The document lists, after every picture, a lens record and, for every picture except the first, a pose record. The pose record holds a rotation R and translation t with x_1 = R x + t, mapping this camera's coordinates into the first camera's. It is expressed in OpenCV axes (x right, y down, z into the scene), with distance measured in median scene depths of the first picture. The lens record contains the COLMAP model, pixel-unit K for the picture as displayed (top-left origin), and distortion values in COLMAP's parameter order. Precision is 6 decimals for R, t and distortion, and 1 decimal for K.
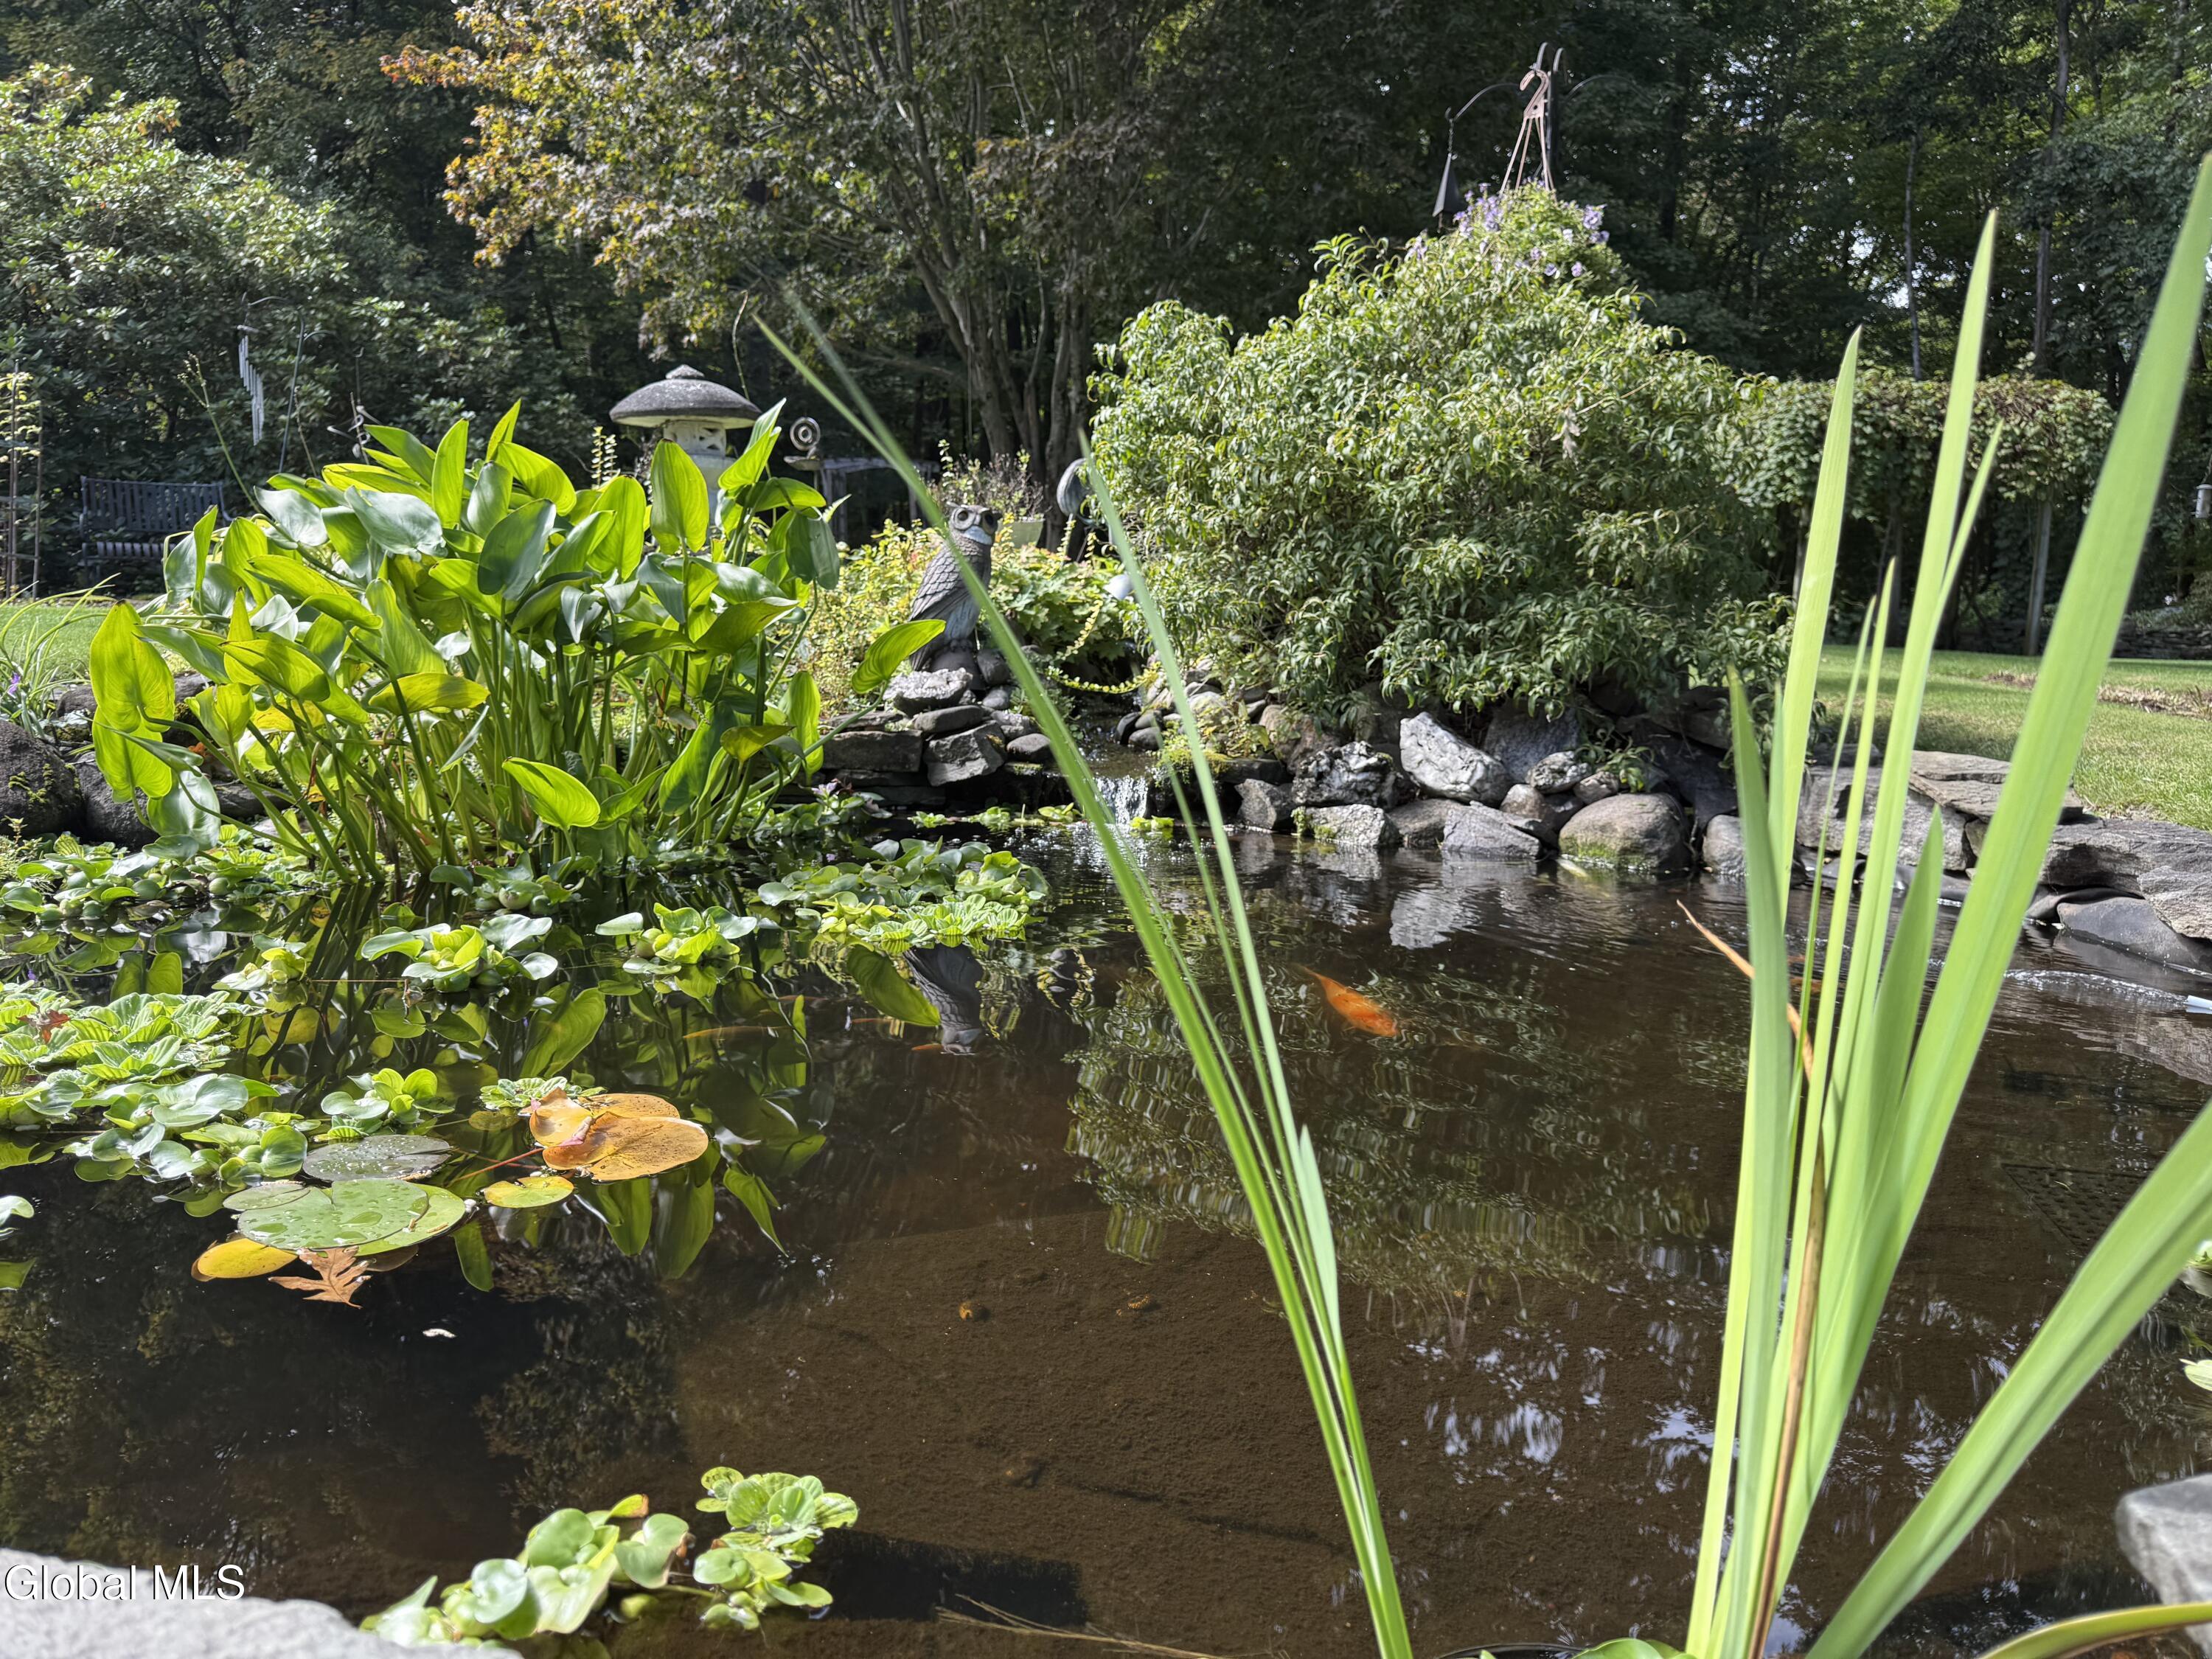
lens RADIAL K [[1557.7, 0, 1100.5], [0, 1557.7, 846.5], [0, 0, 1]] dist [0.058416, -0.071428]
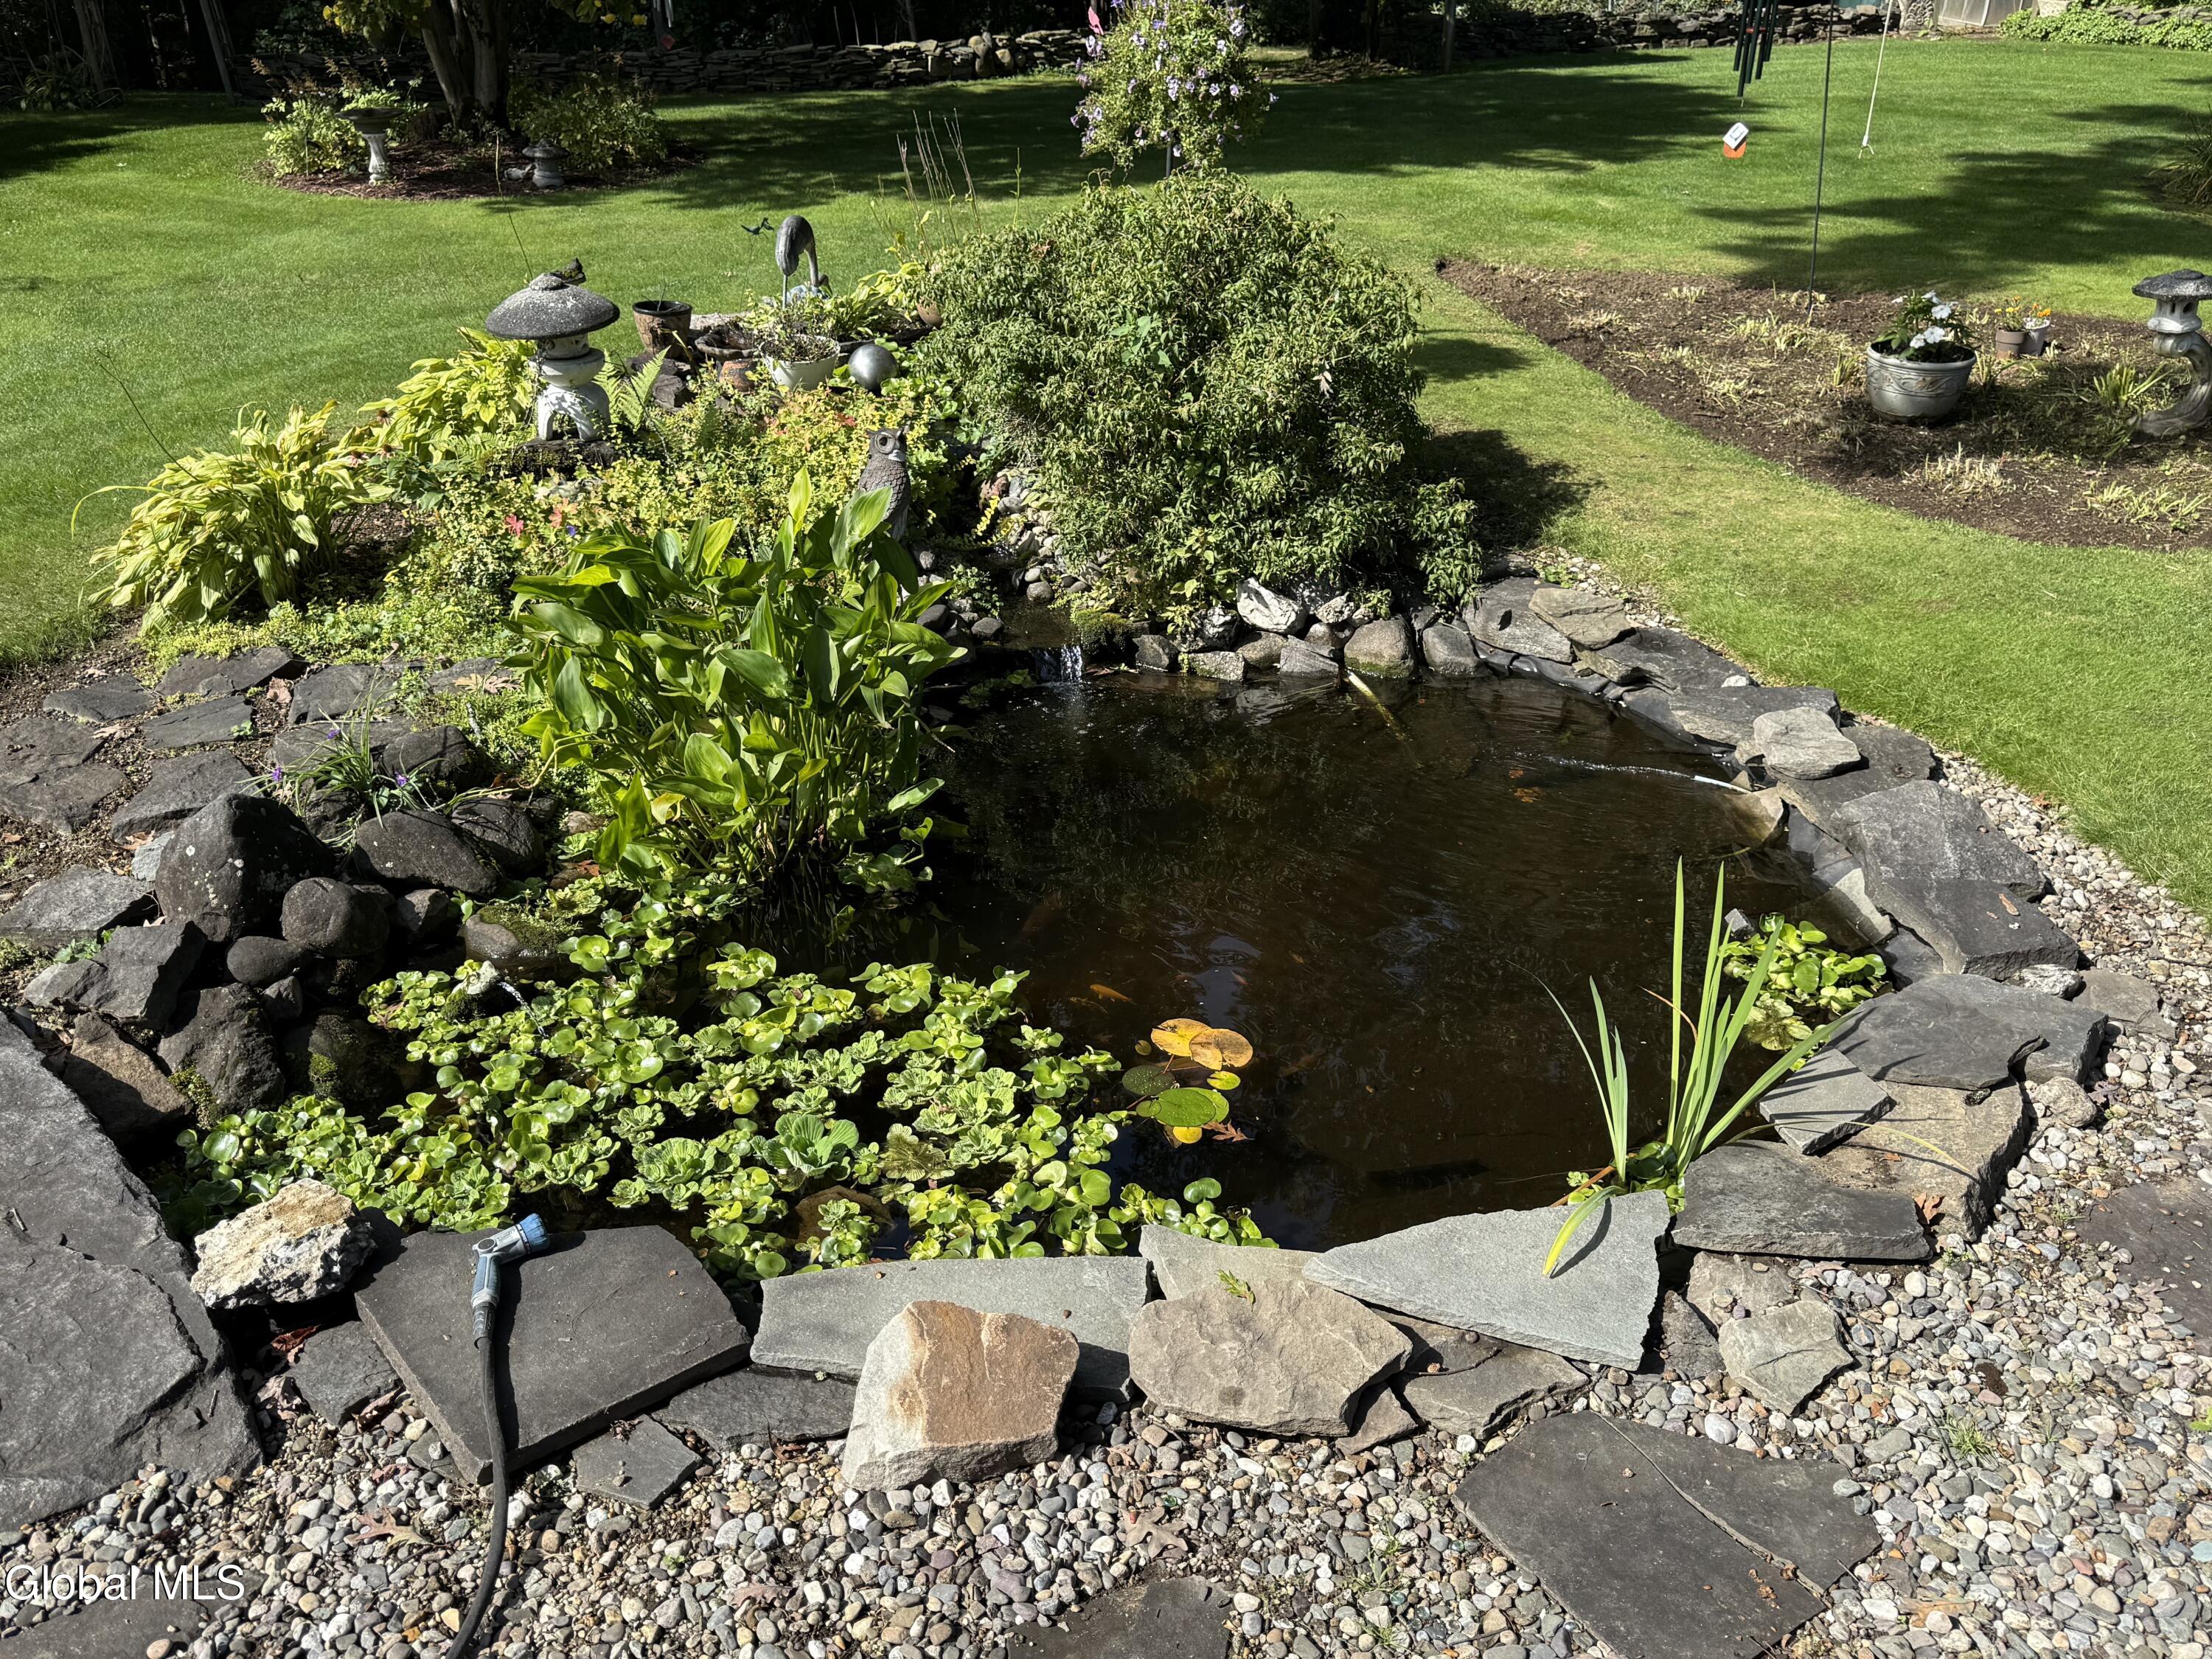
lens RADIAL K [[1830.7, 0, 1102.6], [0, 1830.7, 853.8], [0, 0, 1]] dist [0.122992, -0.189054]
pose [[0.921291, -0.209593, 0.327557, -0.570992], [0.085392, 0.930801, 0.355413, -0.486330], [-0.379382, -0.299468, 0.875436, -0.590400]]
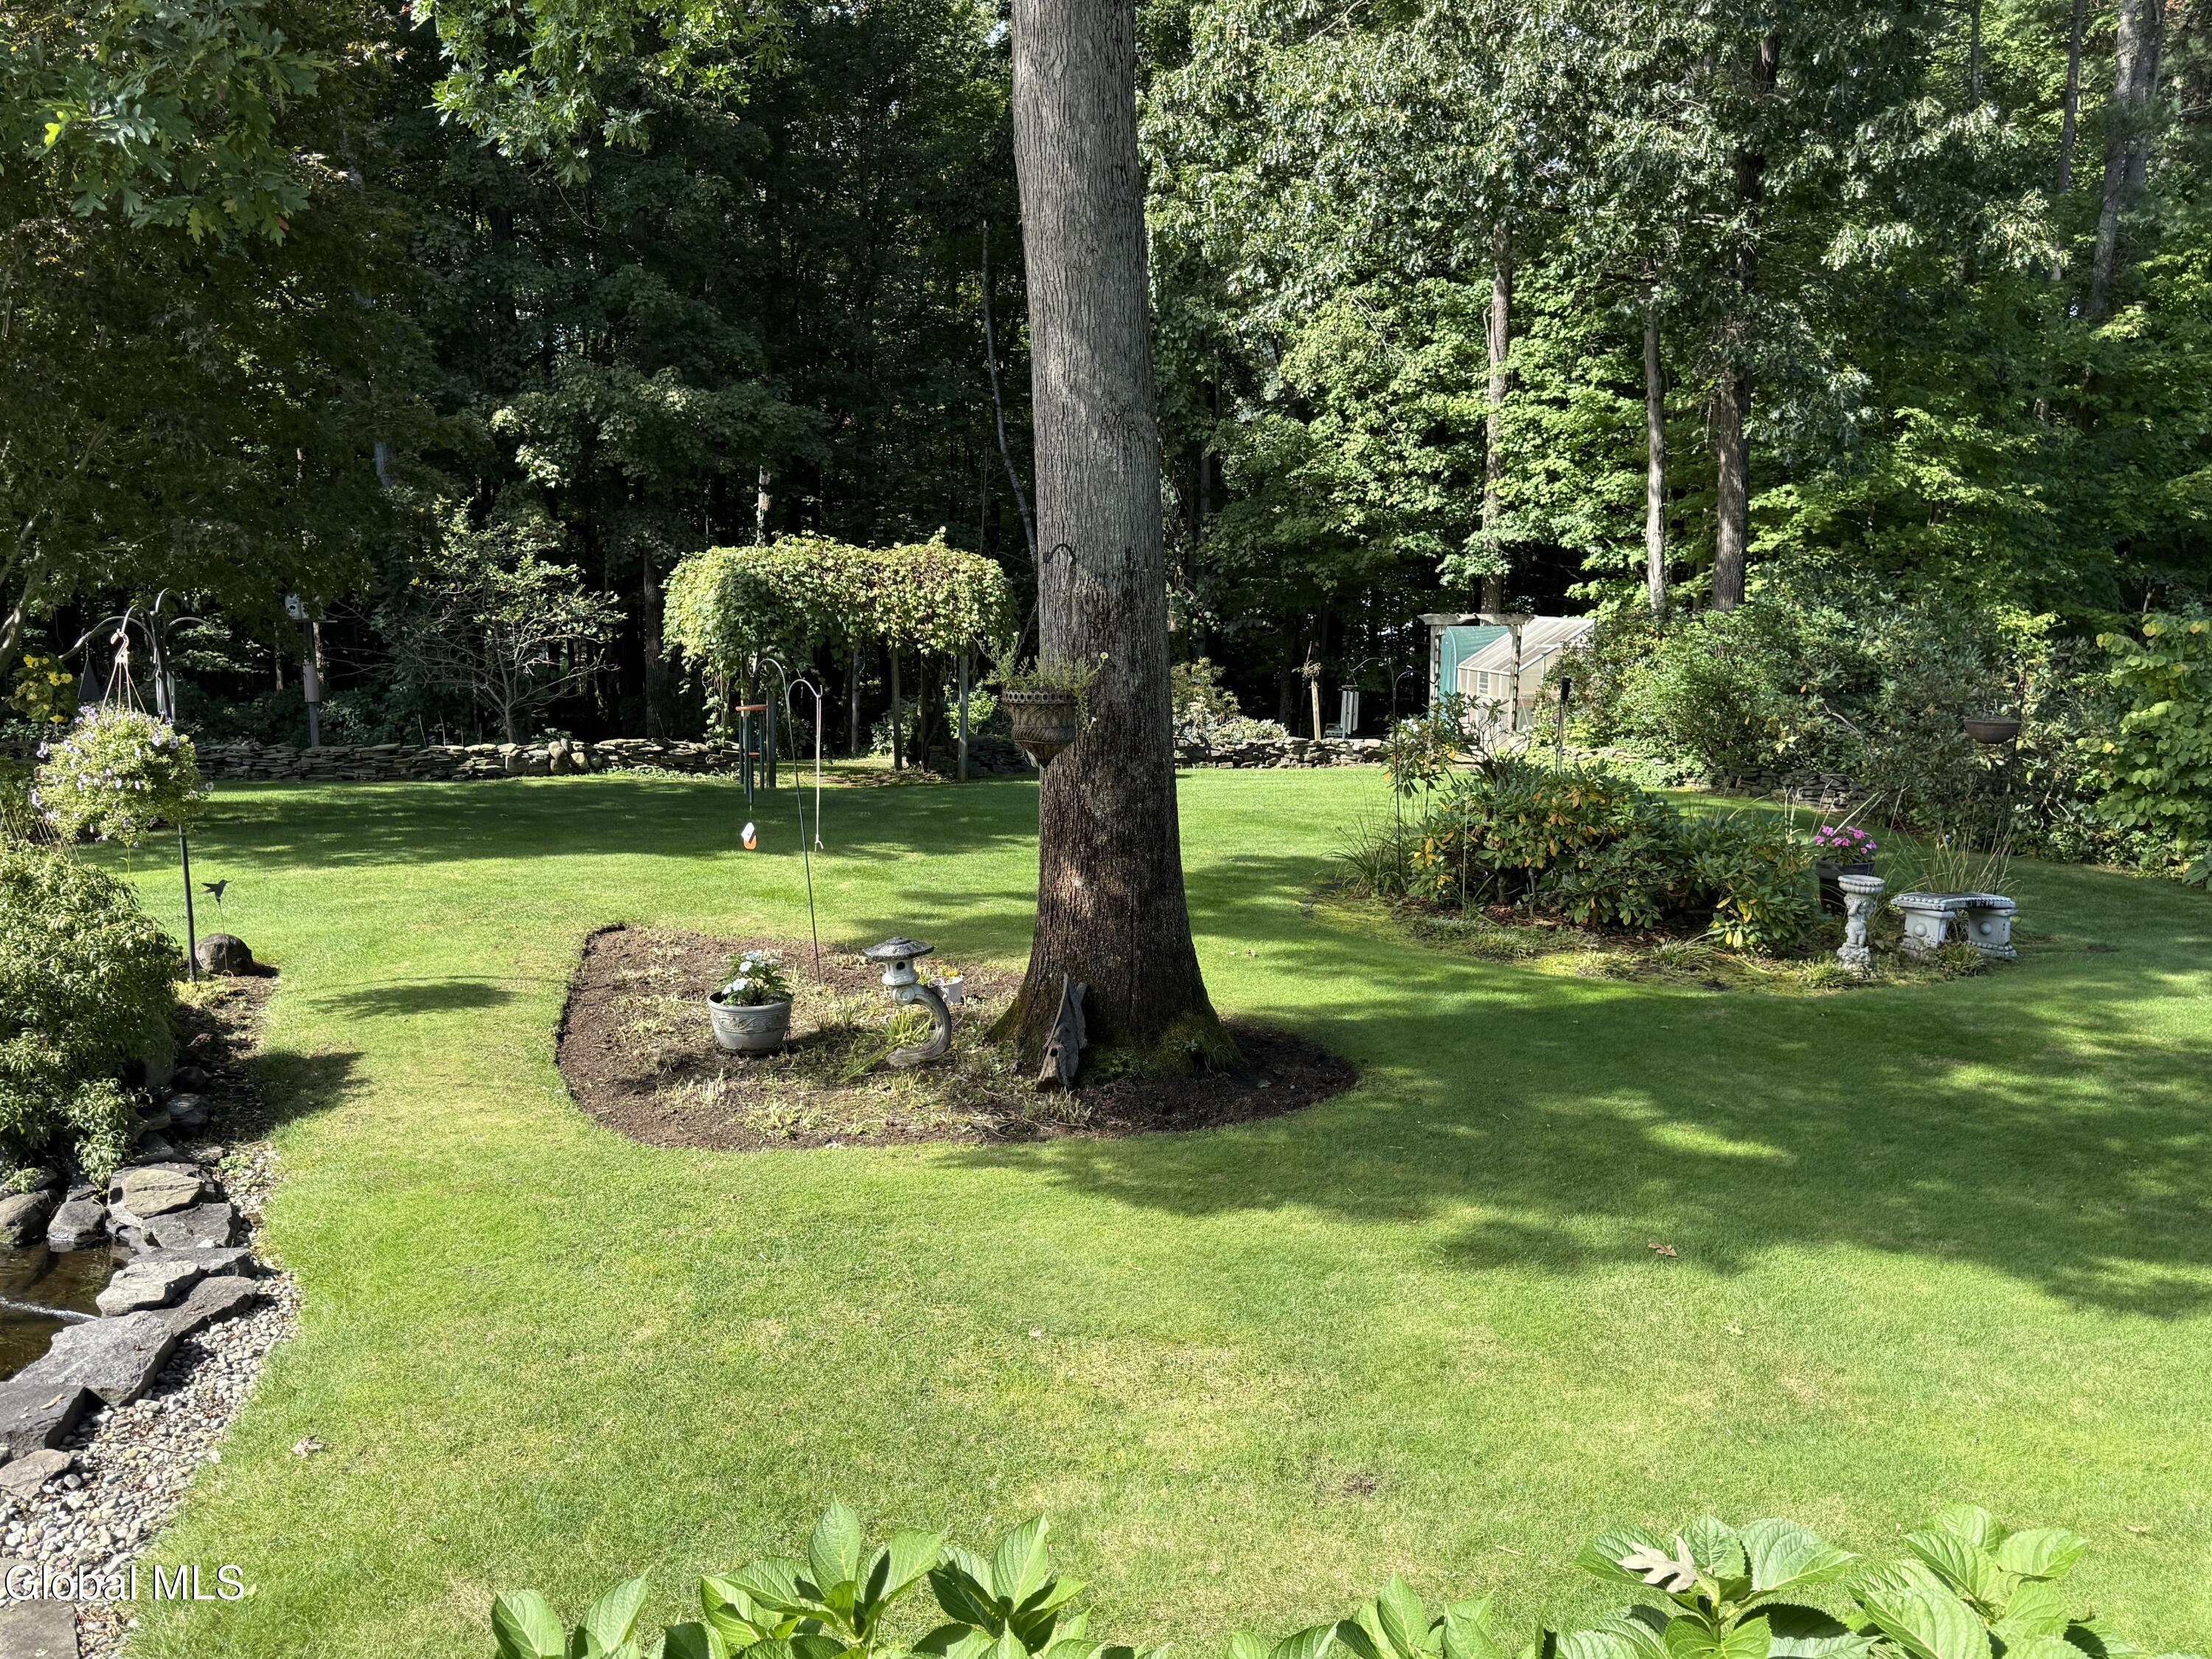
lens RADIAL K [[1830.7, 0, 1109.7], [0, 1830.7, 833.1], [0, 0, 1]] dist [0.122992, -0.189054]
pose [[0.911129, -0.056372, 0.408248, 0.632879], [0.061845, 0.998086, -0.000207, -0.371483], [-0.407455, 0.025437, 0.912871, -1.540810]]
